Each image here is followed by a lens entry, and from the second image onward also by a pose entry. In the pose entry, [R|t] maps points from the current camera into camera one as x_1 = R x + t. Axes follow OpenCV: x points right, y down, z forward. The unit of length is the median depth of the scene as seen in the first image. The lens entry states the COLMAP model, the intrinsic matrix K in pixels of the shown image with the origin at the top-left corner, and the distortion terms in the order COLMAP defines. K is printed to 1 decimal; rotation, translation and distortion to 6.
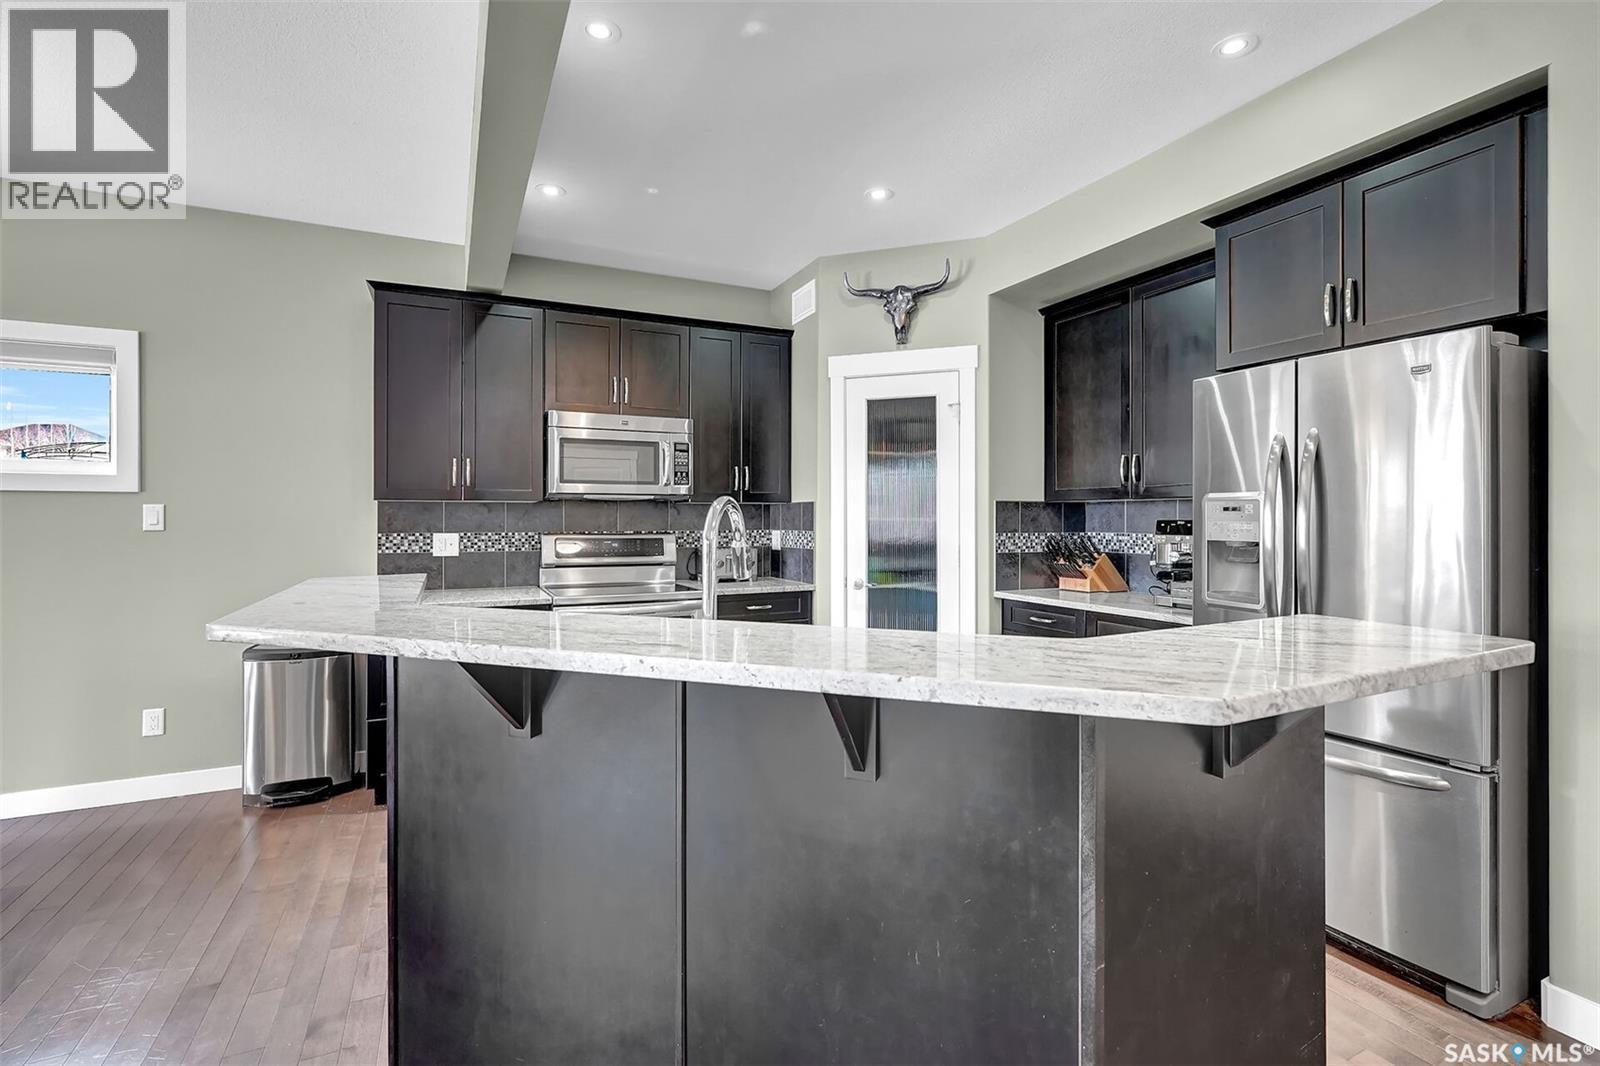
lens RADIAL K [[735.9, 0, 801.3], [0, 735.9, 521.0], [0, 0, 1]] dist [-0.001746, 0.000471]
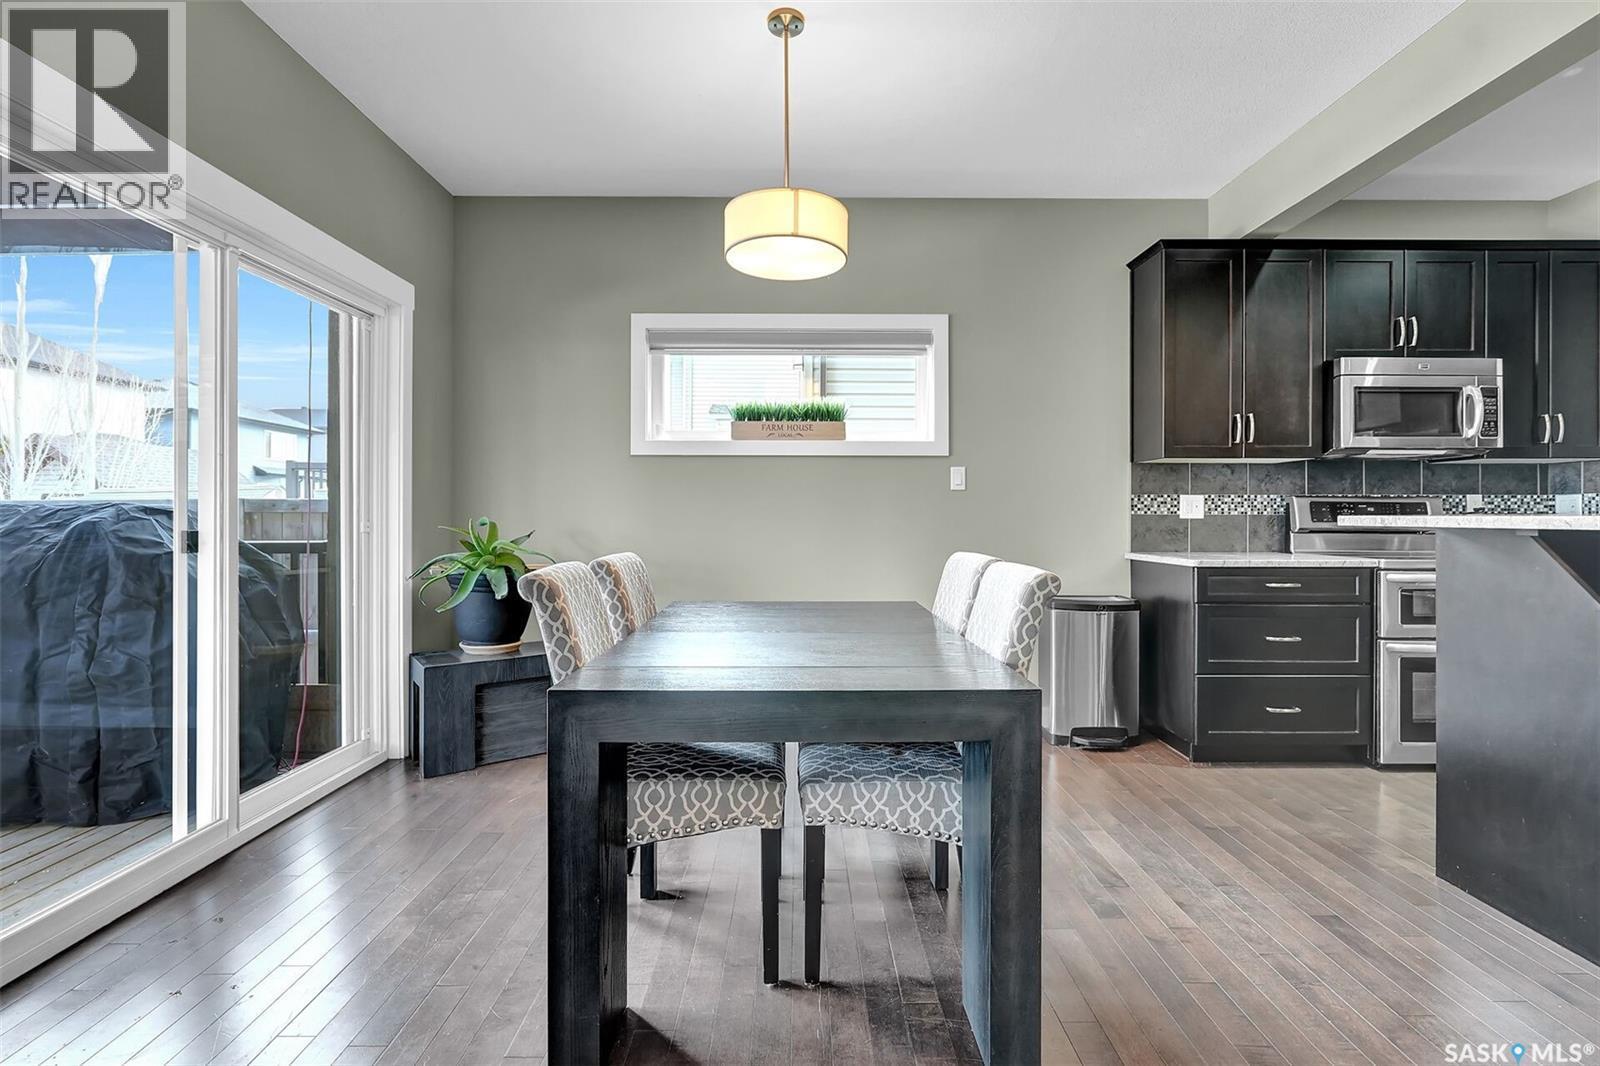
lens RADIAL K [[737.4, 0, 800.4], [0, 737.4, 517.0], [0, 0, 1]] dist [-0.001391, 0.000763]
pose [[0.901303, 0.002551, -0.433181, -0.613110], [-0.003569, 0.999992, -0.001537, 0.057079], [0.433174, 0.002931, 0.901306, -0.123793]]
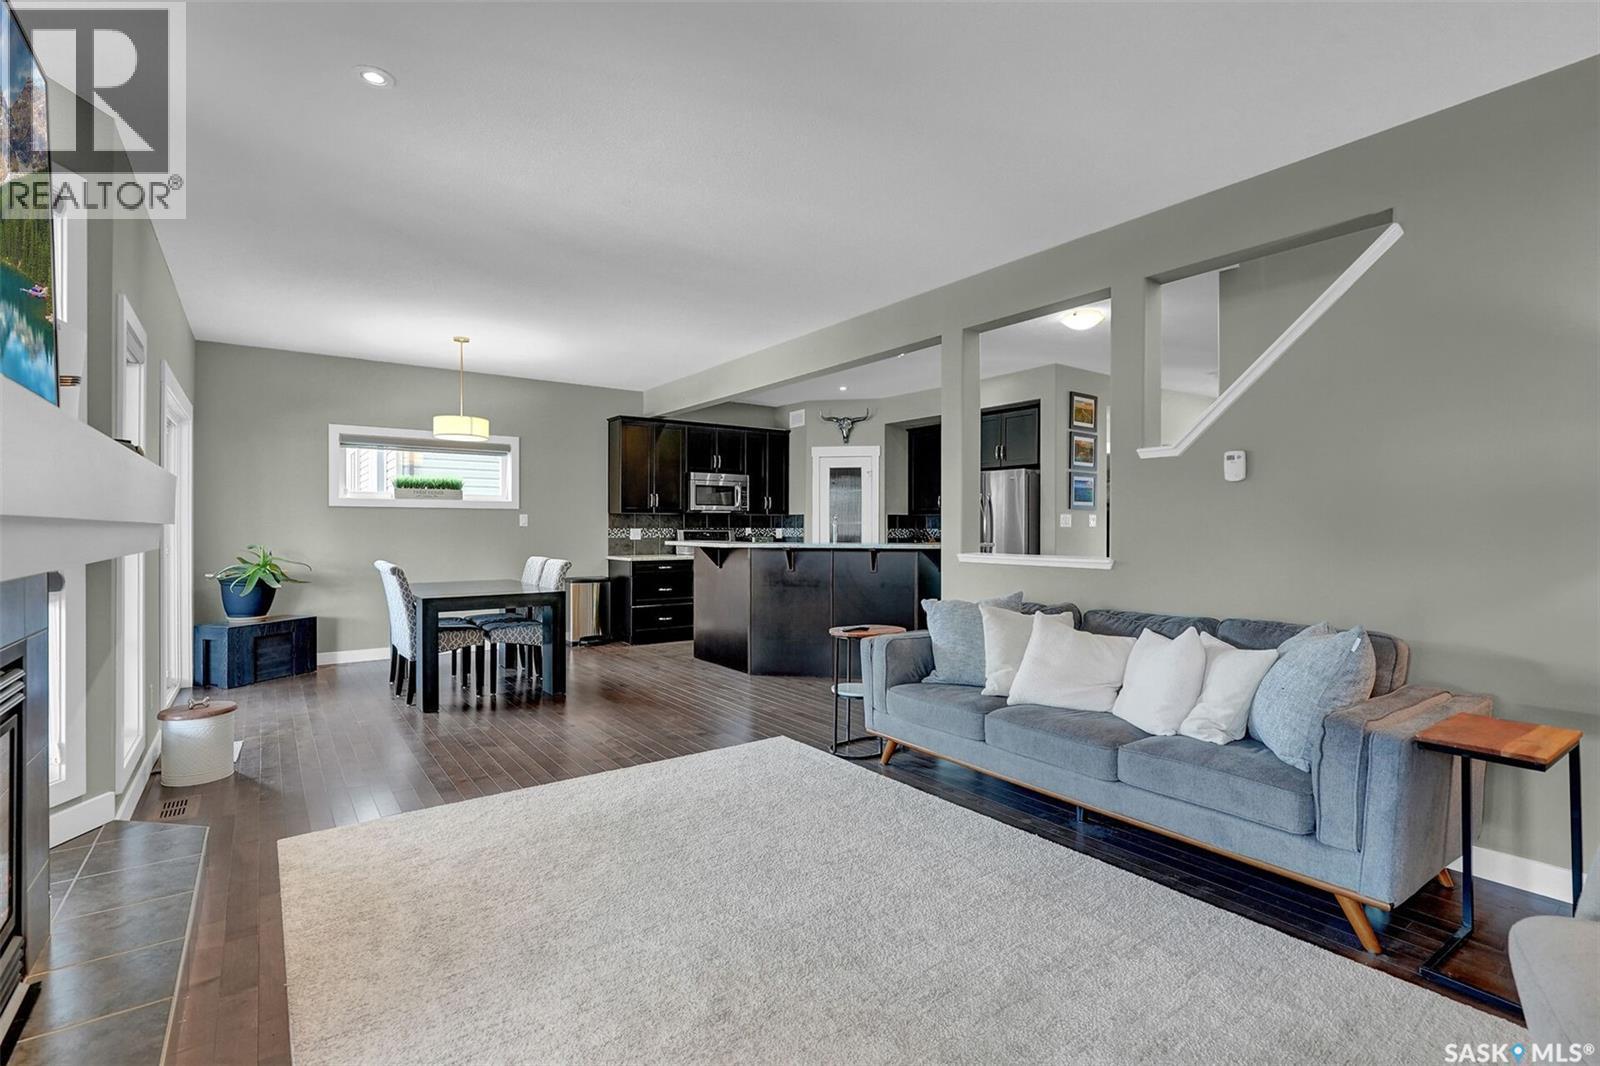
lens RADIAL K [[737.4, 0, 800.4], [0, 737.4, 517.0], [0, 0, 1]] dist [-0.001391, 0.000763]
pose [[0.984910, 0.003691, 0.173026, -0.446494], [-0.000810, 0.999860, -0.016720, 0.021088], [-0.173064, 0.016327, 0.984775, -1.352117]]
